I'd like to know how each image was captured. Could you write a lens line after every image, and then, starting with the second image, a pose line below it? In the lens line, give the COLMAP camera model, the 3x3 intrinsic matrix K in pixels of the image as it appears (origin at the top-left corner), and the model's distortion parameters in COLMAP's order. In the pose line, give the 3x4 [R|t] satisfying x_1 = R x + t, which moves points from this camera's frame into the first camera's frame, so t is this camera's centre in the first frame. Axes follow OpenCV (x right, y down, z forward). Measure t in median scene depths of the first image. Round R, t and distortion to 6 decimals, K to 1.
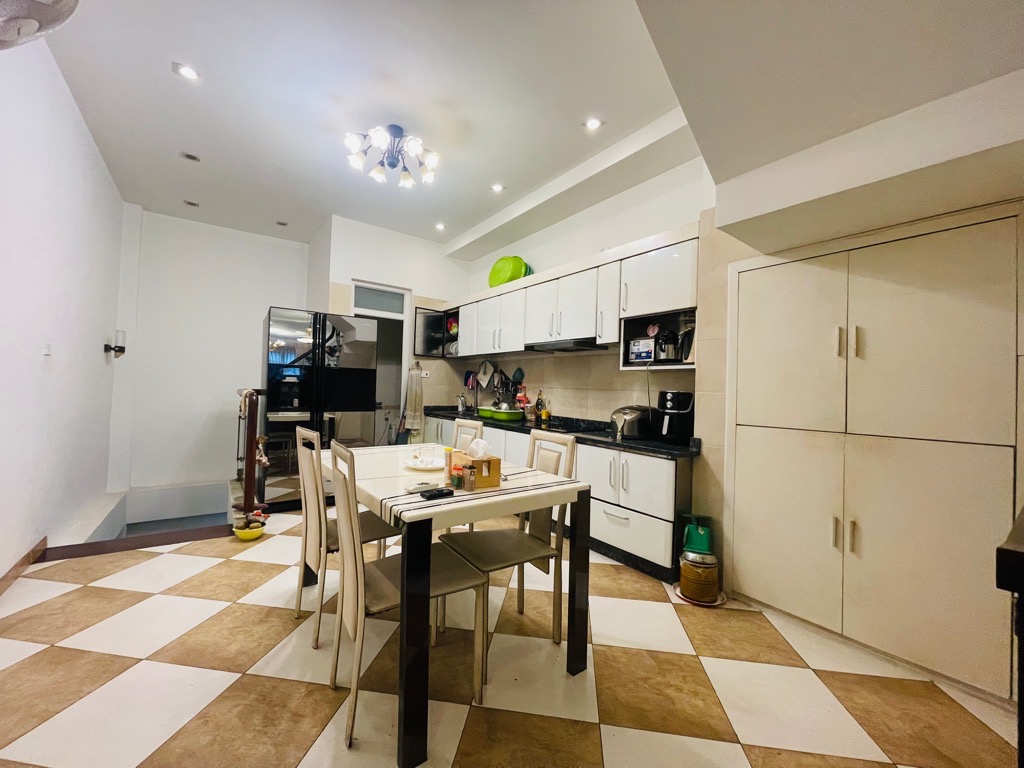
lens RADIAL K [[411.2, 0, 509.0], [0, 411.2, 383.4], [0, 0, 1]] dist [-0.001064, -0.000472]
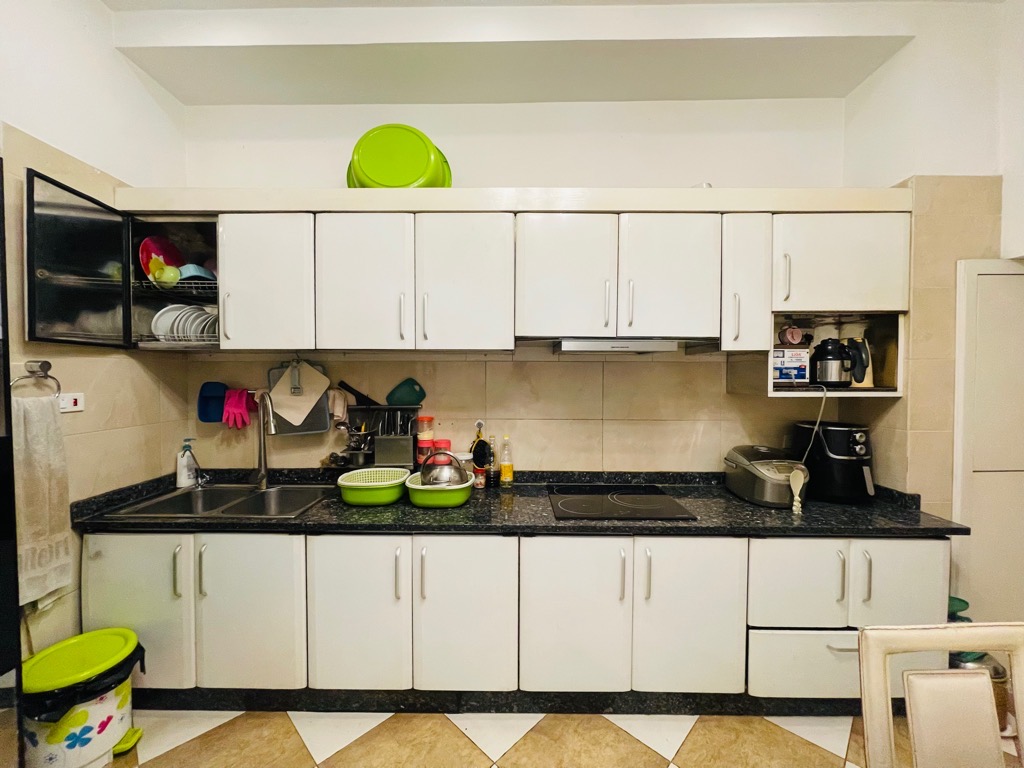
lens RADIAL K [[411.2, 0, 509.0], [0, 411.2, 383.4], [0, 0, 1]] dist [-0.001064, -0.000472]
pose [[0.588400, -0.043892, 0.807378, -0.303329], [0.007823, 0.998788, 0.048596, -0.057434], [-0.808532, -0.022278, 0.588030, 0.648110]]
